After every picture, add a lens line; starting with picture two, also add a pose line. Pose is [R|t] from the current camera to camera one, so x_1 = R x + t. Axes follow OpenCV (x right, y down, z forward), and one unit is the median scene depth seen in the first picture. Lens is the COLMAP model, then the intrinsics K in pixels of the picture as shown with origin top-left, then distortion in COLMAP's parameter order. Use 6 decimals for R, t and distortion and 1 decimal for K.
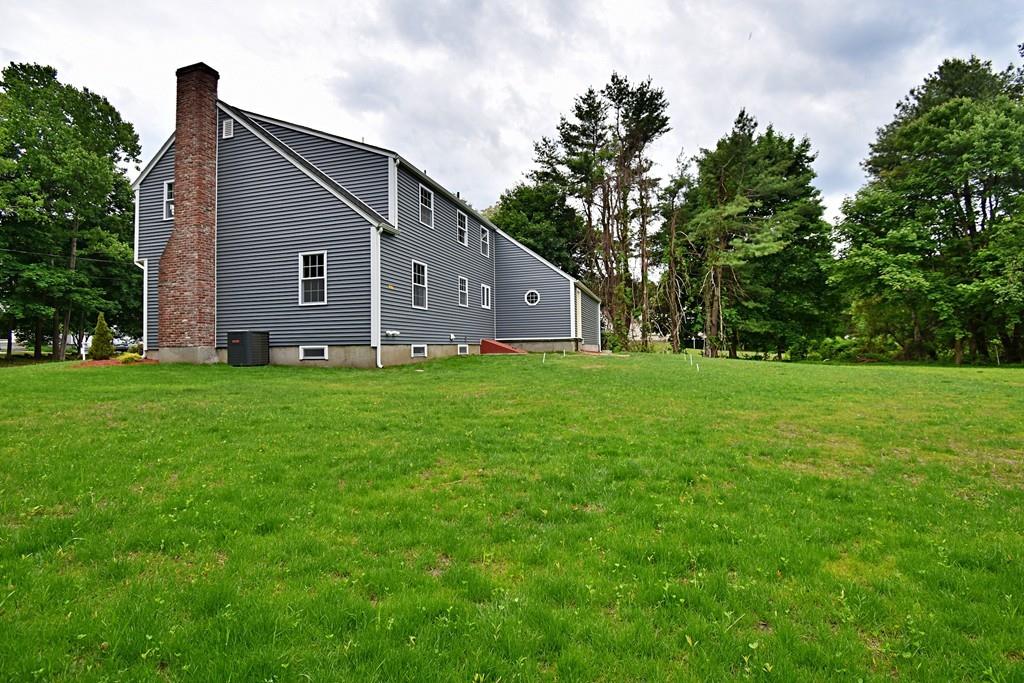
lens RADIAL K [[453.4, 0, 525.7], [0, 453.4, 335.0], [0, 0, 1]] dist [0.033989, -0.026356]
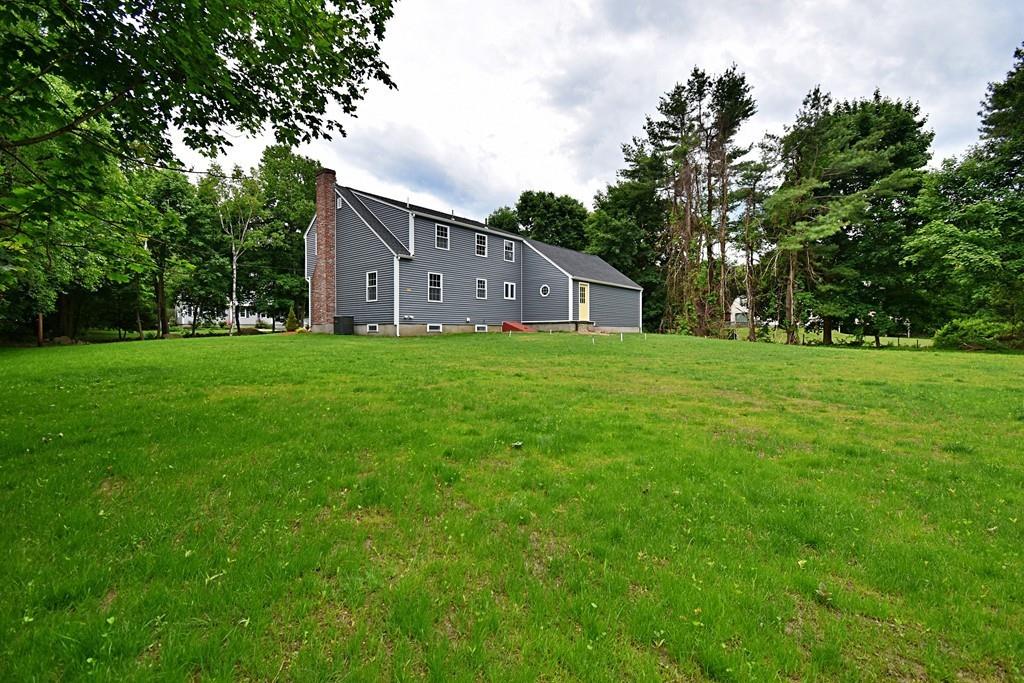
lens RADIAL K [[453.4, 0, 525.7], [0, 453.4, 335.0], [0, 0, 1]] dist [0.033989, -0.026356]
pose [[0.926373, 0.013939, -0.376349, 0.459579], [-0.000838, 0.999389, 0.034951, 0.001777], [0.376606, -0.032062, 0.925818, -0.257629]]
